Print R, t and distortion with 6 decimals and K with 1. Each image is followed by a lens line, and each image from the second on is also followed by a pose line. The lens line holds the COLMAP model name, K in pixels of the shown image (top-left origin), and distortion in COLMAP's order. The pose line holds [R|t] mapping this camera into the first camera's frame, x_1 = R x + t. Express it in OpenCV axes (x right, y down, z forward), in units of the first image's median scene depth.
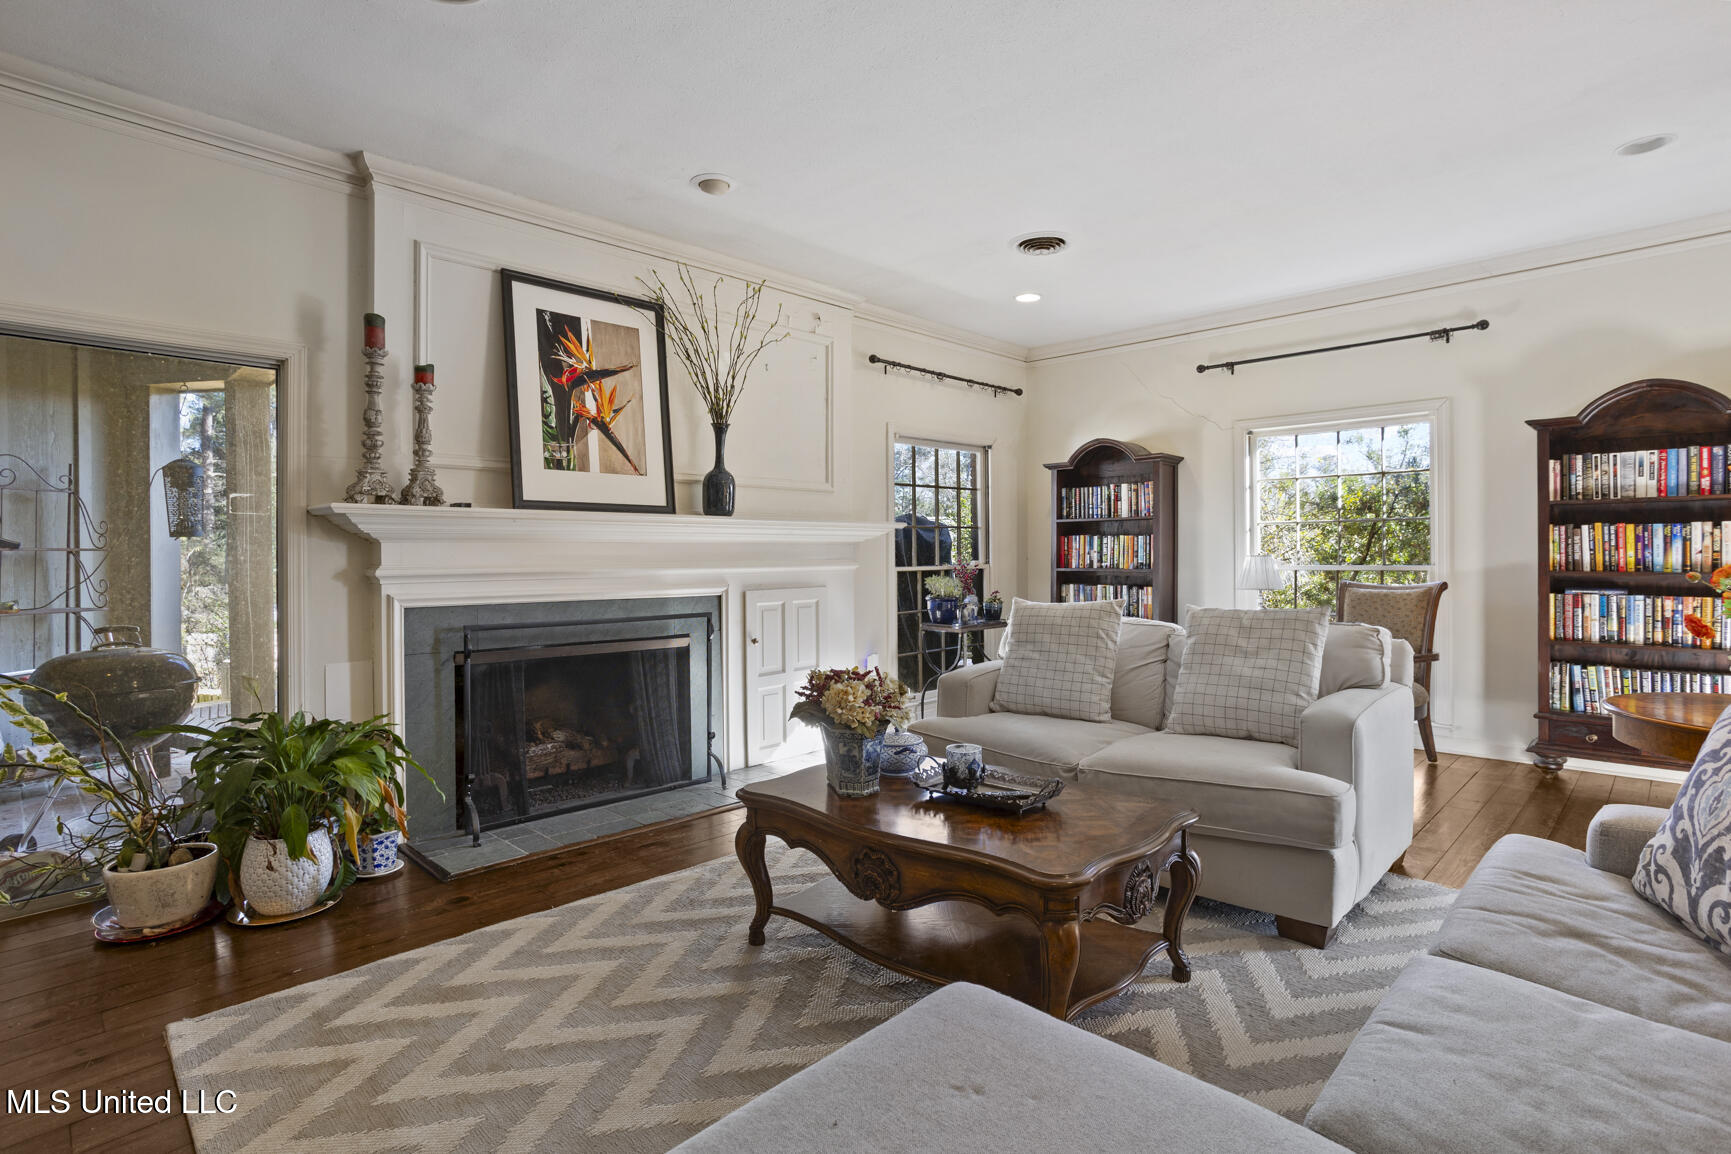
lens RADIAL K [[844.5, 0, 861.2], [0, 844.5, 560.6], [0, 0, 1]] dist [-0.024360, 0.001911]
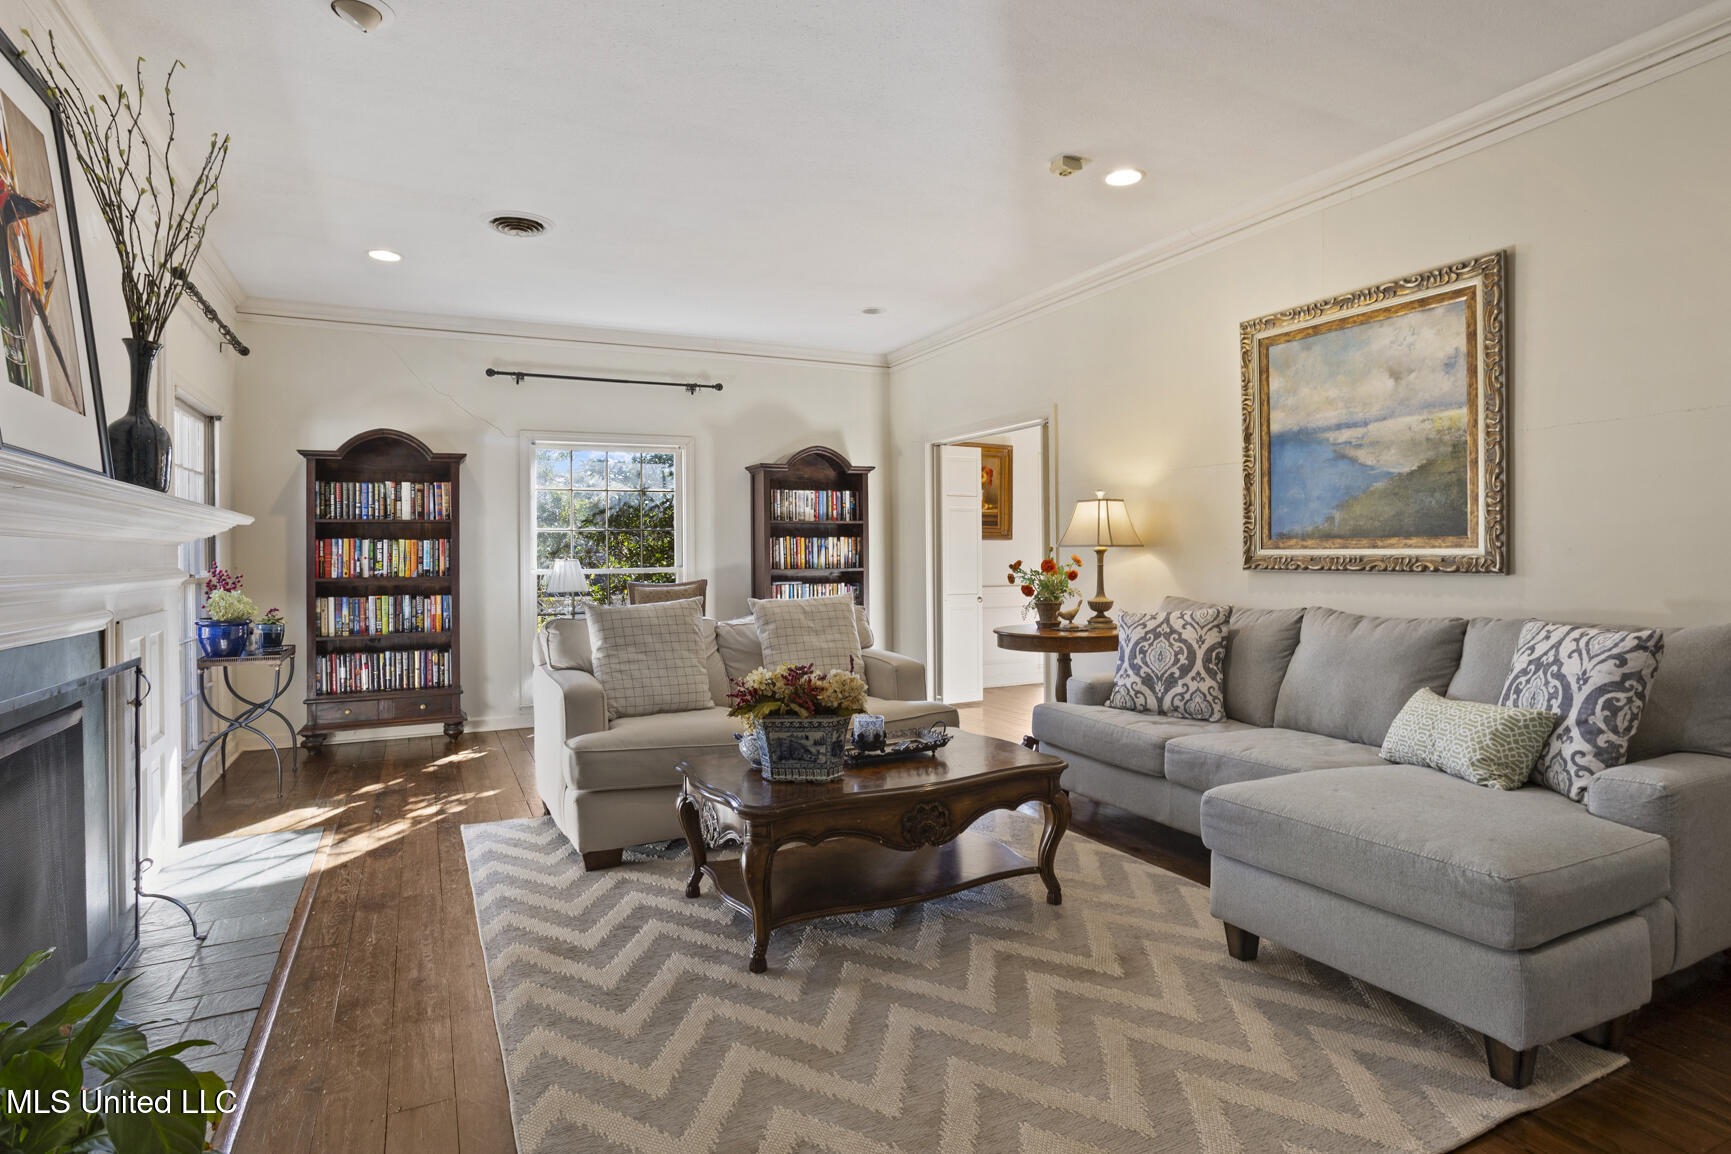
lens RADIAL K [[893.6, 0, 860.3], [0, 893.6, 567.2], [0, 0, 1]] dist [-0.036040, 0.002207]
pose [[0.350432, -0.010948, 0.936524, -0.580324], [0.015975, 0.999856, 0.005710, 0.002744], [-0.936452, 0.012960, 0.350556, 0.316159]]
